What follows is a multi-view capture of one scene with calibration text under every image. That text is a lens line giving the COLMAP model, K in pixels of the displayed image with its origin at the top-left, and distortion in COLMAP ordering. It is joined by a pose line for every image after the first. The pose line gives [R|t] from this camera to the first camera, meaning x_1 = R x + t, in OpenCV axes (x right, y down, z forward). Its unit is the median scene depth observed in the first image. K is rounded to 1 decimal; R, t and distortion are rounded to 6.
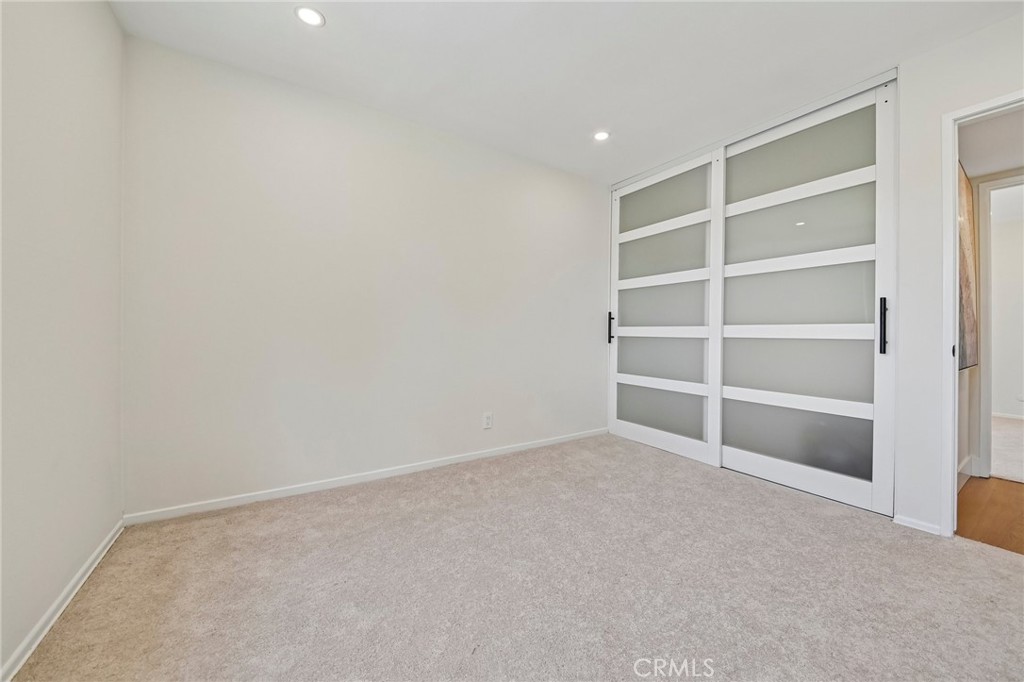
lens RADIAL K [[372.8, 0, 496.8], [0, 372.8, 335.5], [0, 0, 1]] dist [-0.000846, -0.000157]
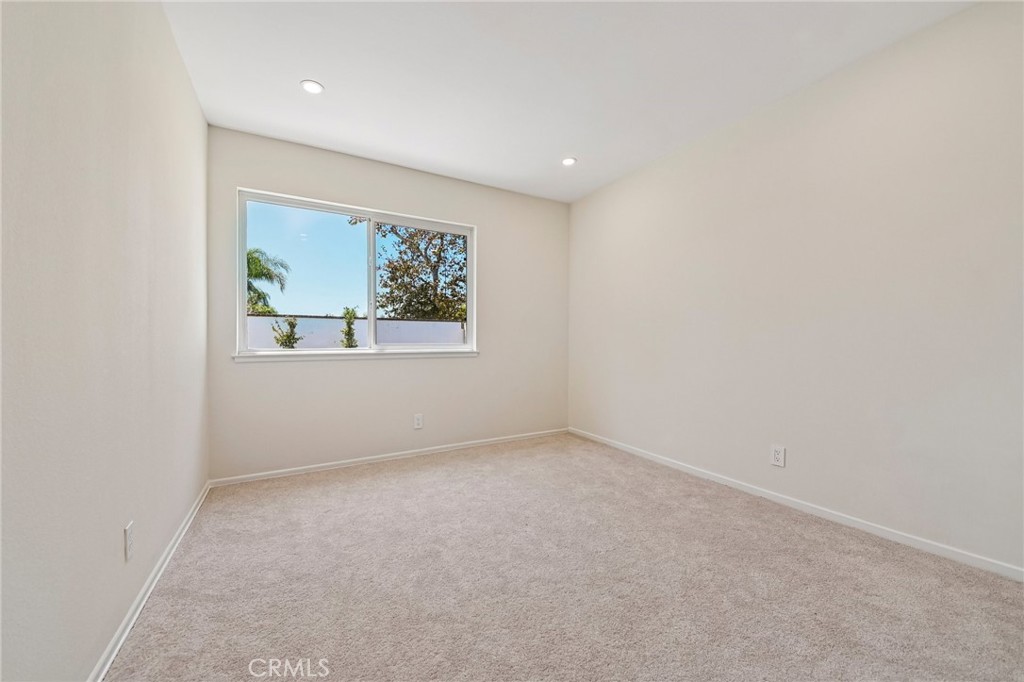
lens RADIAL K [[396.0, 0, 514.9], [0, 396.0, 339.2], [0, 0, 1]] dist [0.047410, -0.037783]
pose [[-0.022170, 0.002701, -0.999751, 1.067546], [-0.011781, 0.999926, 0.002963, -0.009872], [0.999685, 0.011844, -0.022137, 0.623239]]
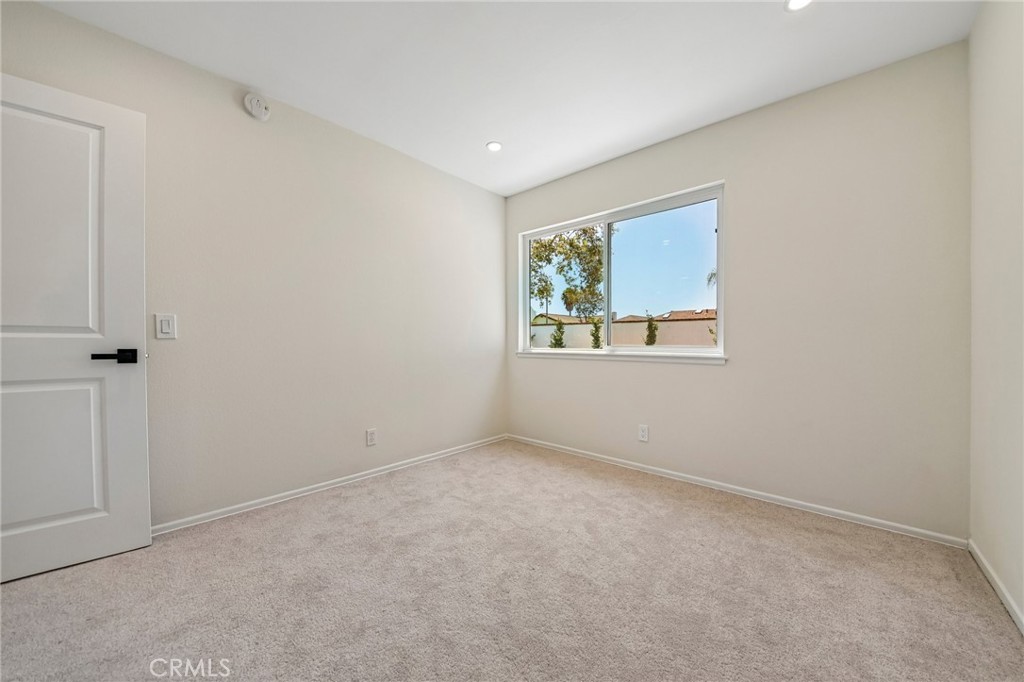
lens RADIAL K [[373.1, 0, 512.0], [0, 373.1, 341.0], [0, 0, 1]] dist [0.015676, -0.000197]
pose [[-0.961614, -0.004174, -0.274375, 0.316250], [-0.005454, 0.999978, 0.003905, -0.001044], [0.274353, 0.005251, -0.961615, 1.339207]]
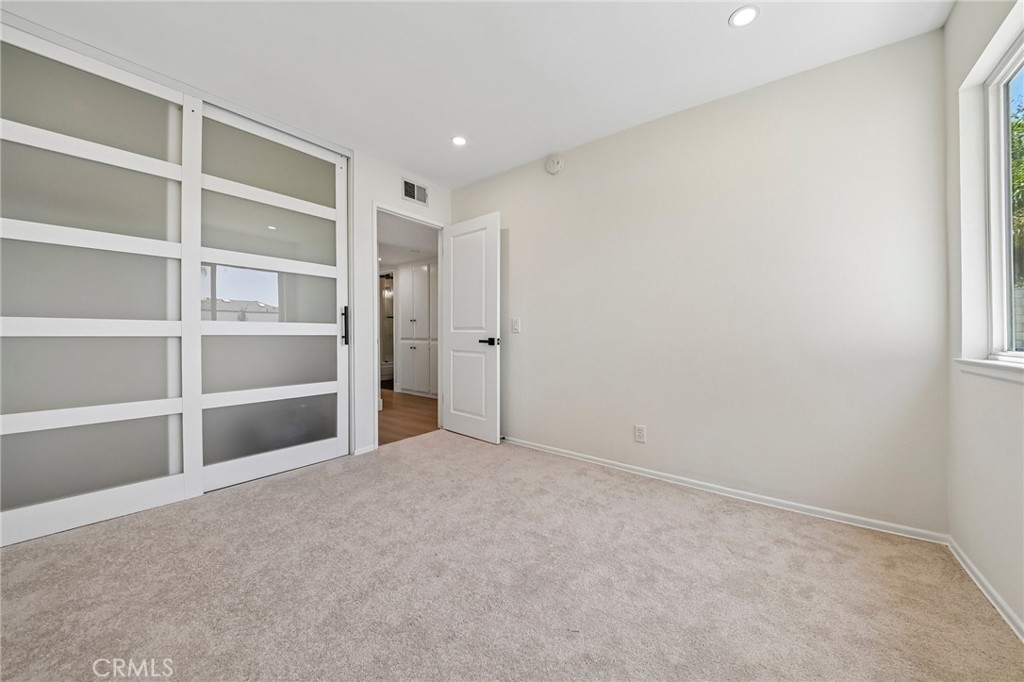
lens RADIAL K [[370.5, 0, 524.2], [0, 370.5, 337.4], [0, 0, 1]] dist [-0.000385, -0.000142]
pose [[-0.372231, -0.016691, 0.927990, -0.513261], [-0.000198, 0.999840, 0.017904, -0.004930], [-0.928140, 0.006481, -0.372175, 0.817367]]
